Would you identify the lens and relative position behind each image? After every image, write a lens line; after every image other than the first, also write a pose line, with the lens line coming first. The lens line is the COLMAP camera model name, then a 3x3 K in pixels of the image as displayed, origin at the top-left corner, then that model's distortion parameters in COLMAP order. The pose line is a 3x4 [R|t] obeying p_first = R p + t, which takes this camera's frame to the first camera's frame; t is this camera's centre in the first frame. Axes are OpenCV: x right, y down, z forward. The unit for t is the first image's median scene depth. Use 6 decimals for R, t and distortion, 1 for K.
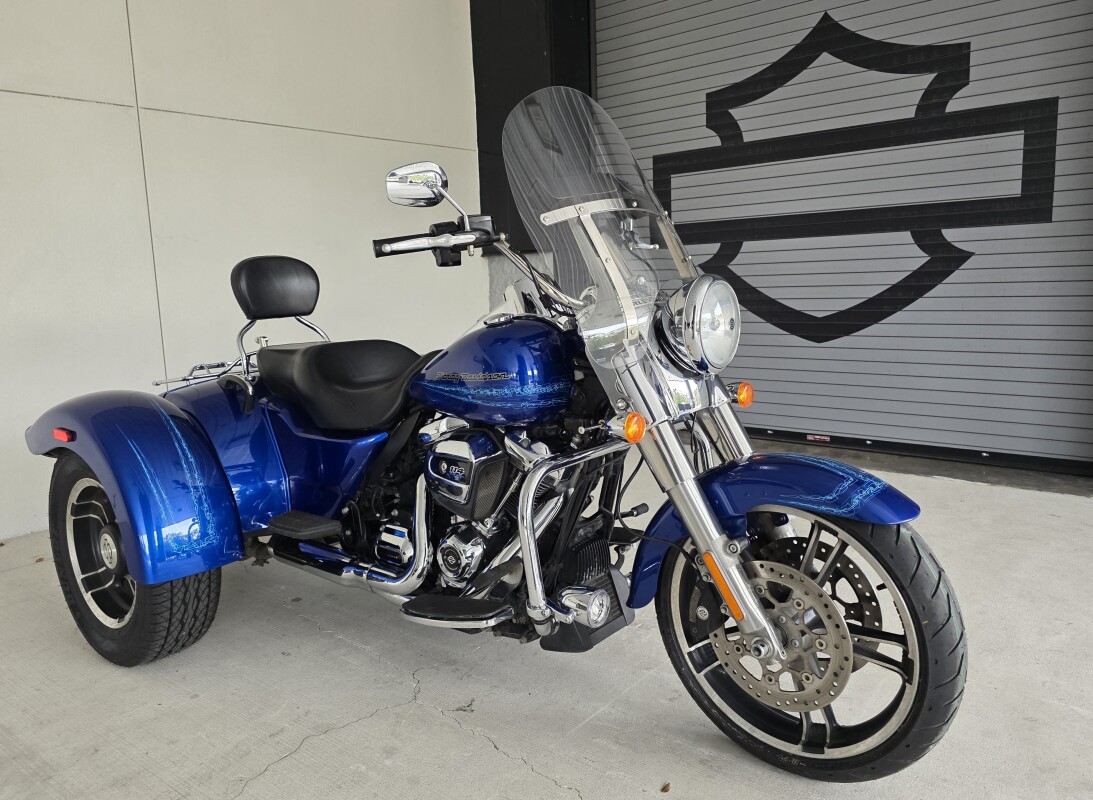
lens RADIAL K [[778.1, 0, 560.3], [0, 778.1, 402.7], [0, 0, 1]] dist [0.026418, -0.008130]
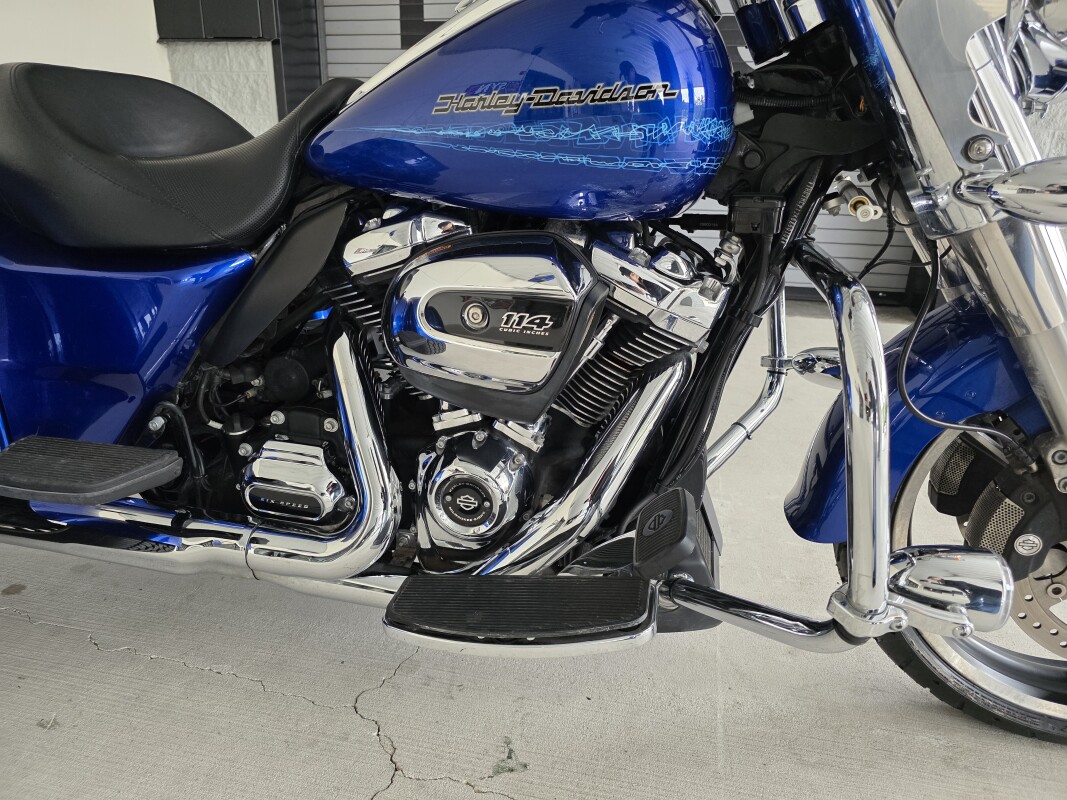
lens RADIAL K [[717.4, 0, 514.2], [0, 717.4, 383.2], [0, 0, 1]] dist [0.020952, -0.009902]
pose [[0.909487, -0.092145, 0.405392, -0.278958], [0.022546, 0.984625, 0.173222, 0.046228], [-0.415120, -0.148404, 0.897581, 0.567290]]
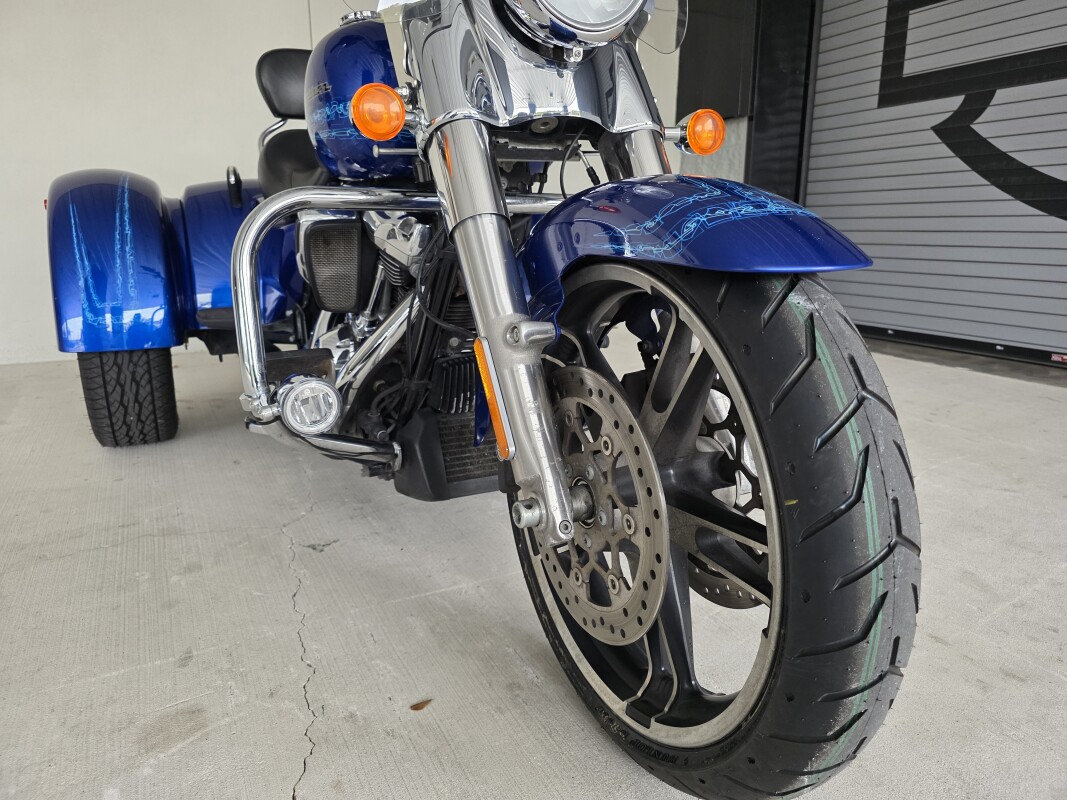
lens RADIAL K [[717.4, 0, 532.1], [0, 717.4, 396.6], [0, 0, 1]] dist [0.020952, -0.009902]
pose [[0.910530, 0.127914, -0.393158, 0.334433], [-0.094423, 0.990141, 0.103464, 0.134886], [0.402517, -0.057084, 0.913631, 0.403874]]
